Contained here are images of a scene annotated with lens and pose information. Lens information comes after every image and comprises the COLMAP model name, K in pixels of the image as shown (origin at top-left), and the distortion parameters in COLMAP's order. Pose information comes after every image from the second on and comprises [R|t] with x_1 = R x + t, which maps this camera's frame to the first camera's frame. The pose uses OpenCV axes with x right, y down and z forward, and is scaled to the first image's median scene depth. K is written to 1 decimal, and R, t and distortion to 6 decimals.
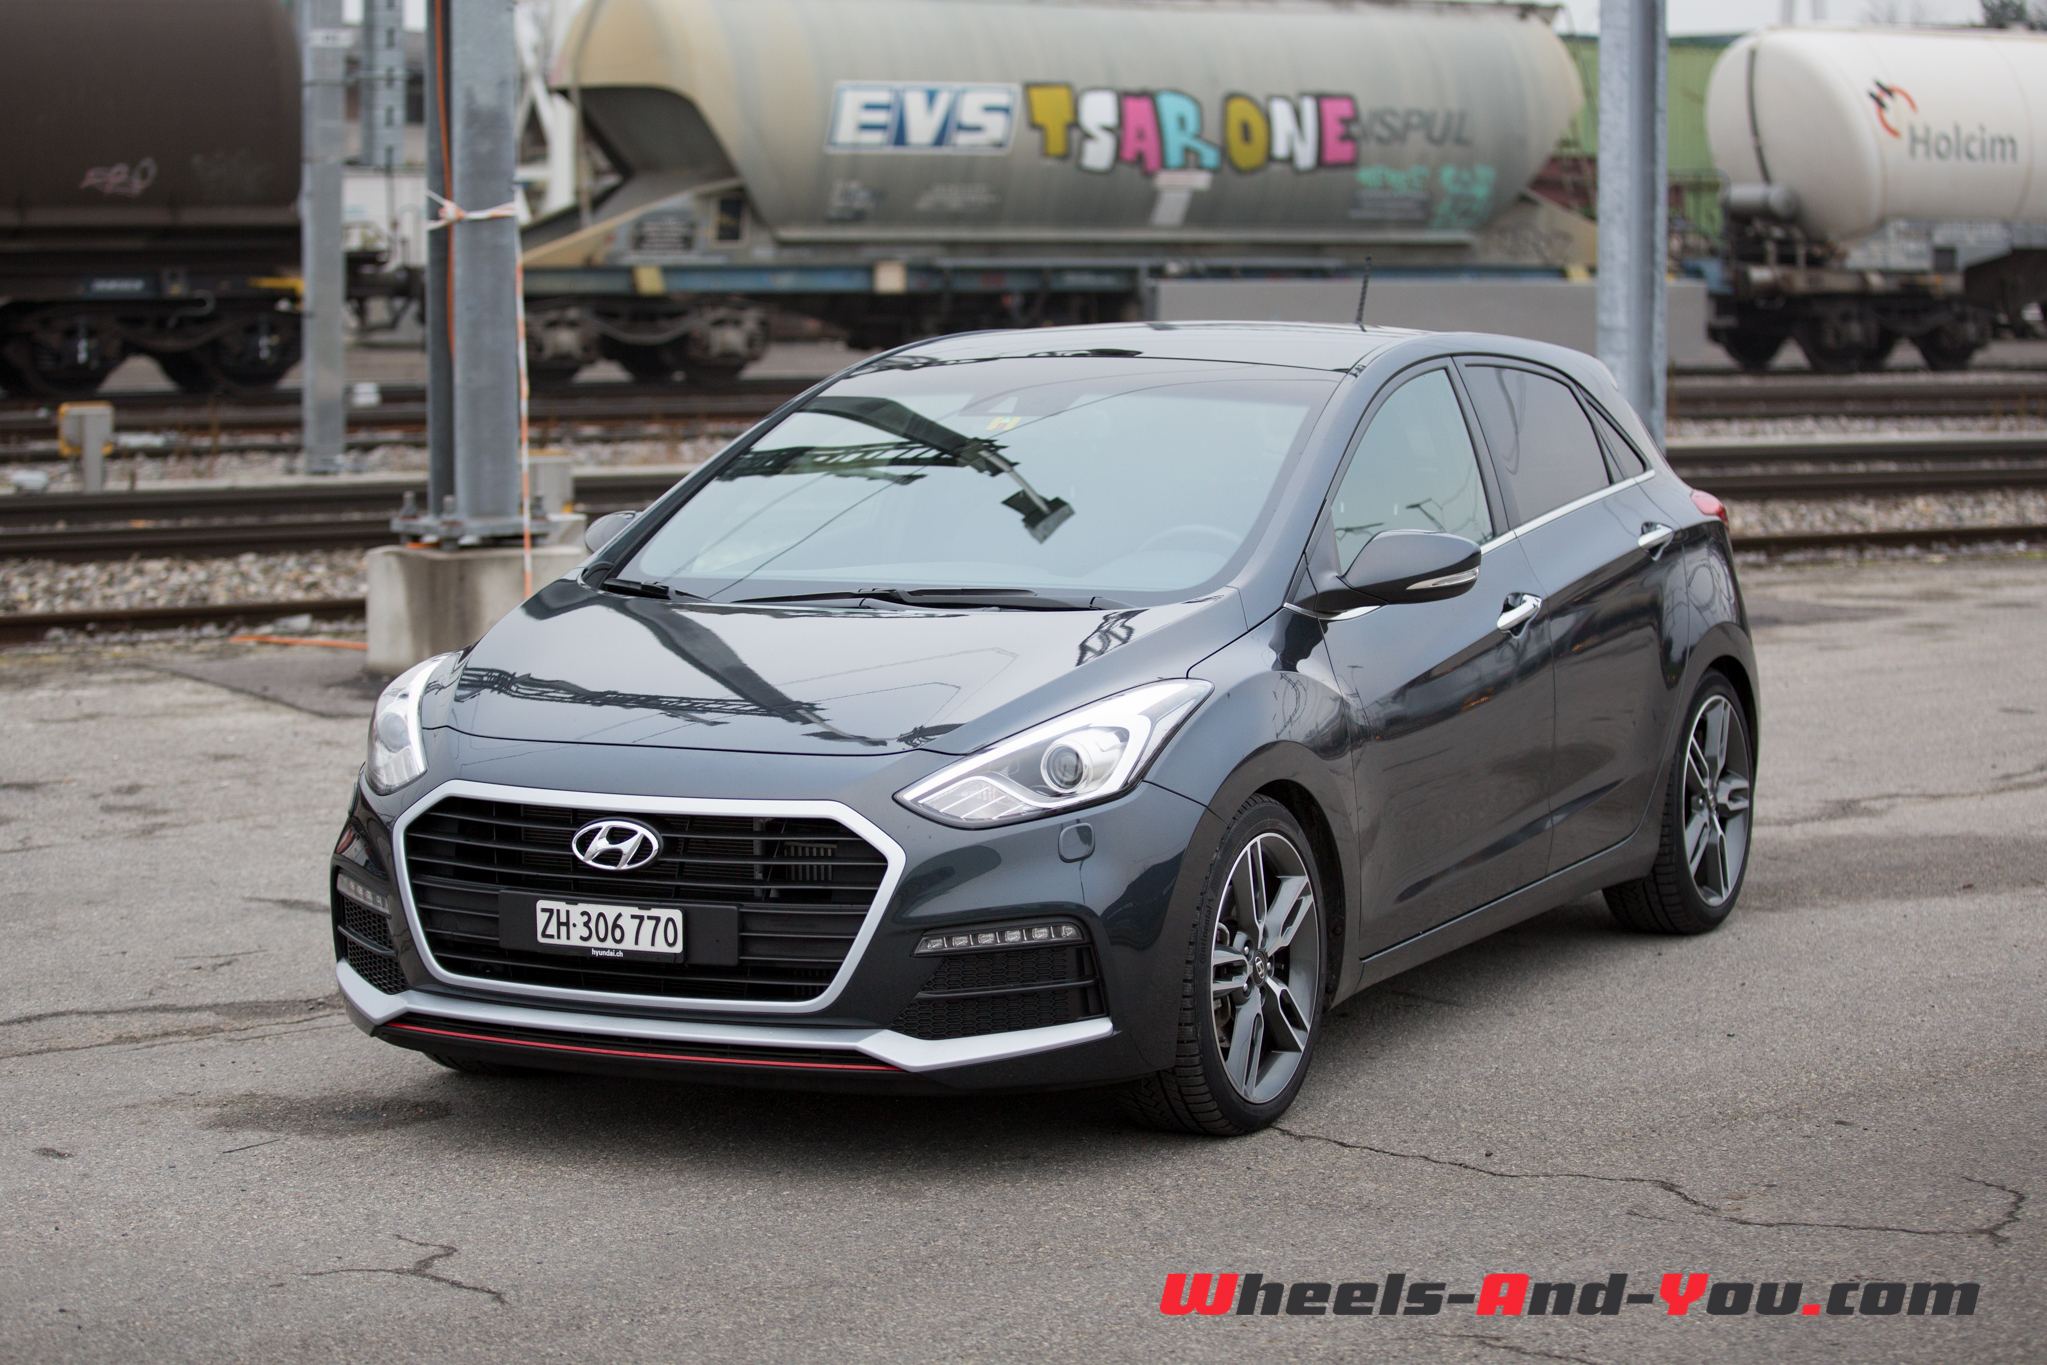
lens RADIAL K [[4306.1, 0, 1020.4], [0, 4306.1, 683.3], [0, 0, 1]] dist [-0.204983, 0.000000]
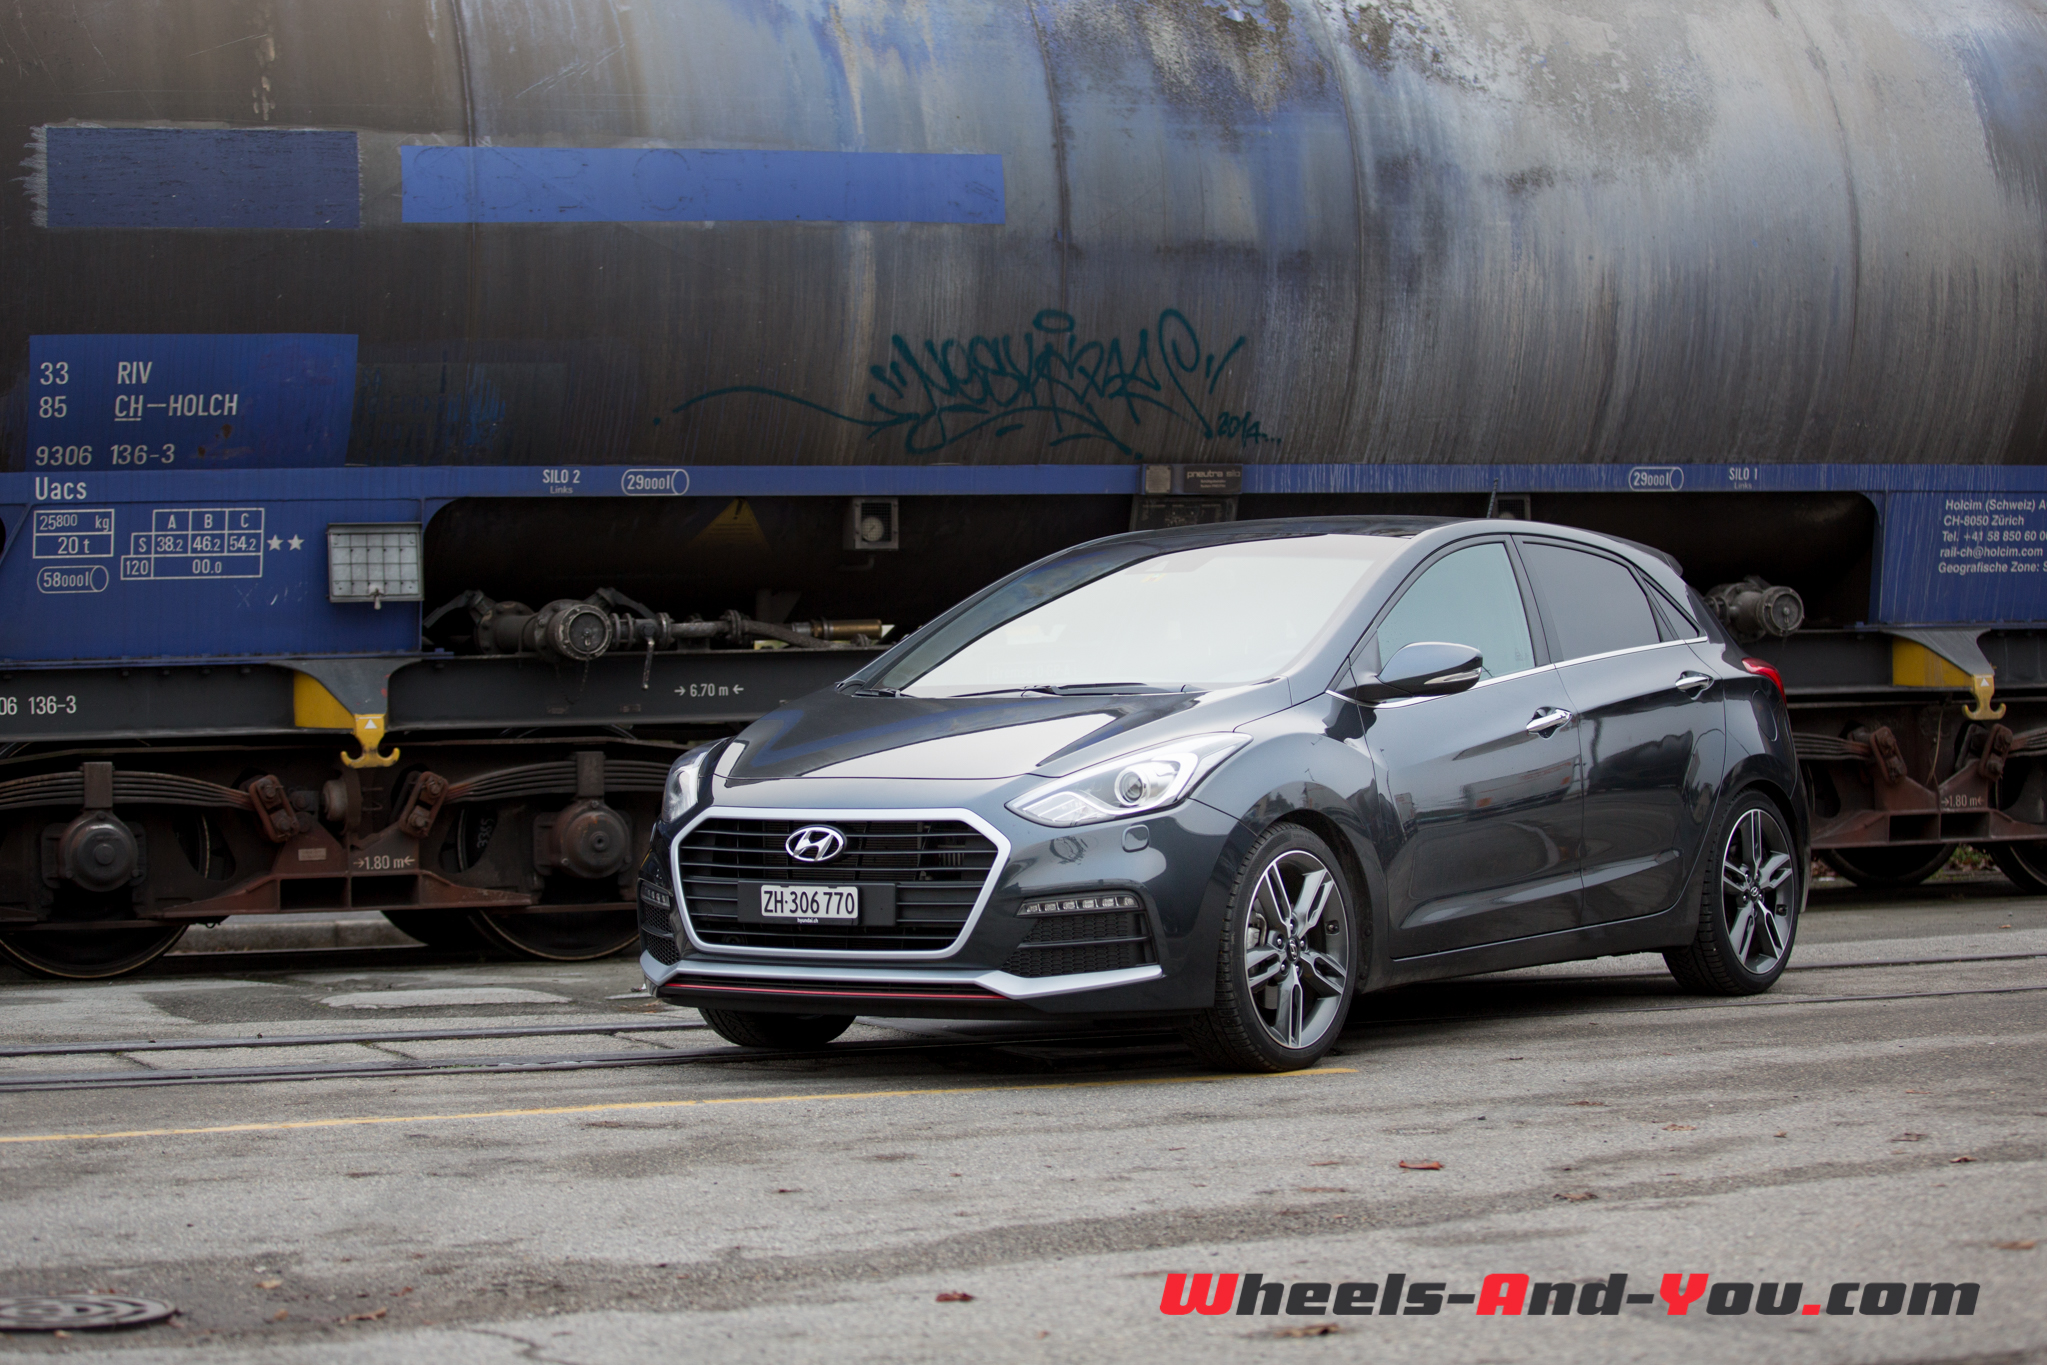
lens RADIAL K [[4306.1, 0, 1023.6], [0, 4306.1, 688.1], [0, 0, 1]] dist [-0.204983, 0.000000]
pose [[0.986728, -0.007848, -0.162192, 0.201104], [-0.009522, 0.994317, -0.106038, 0.134980], [0.162102, 0.106175, 0.981045, -0.374416]]
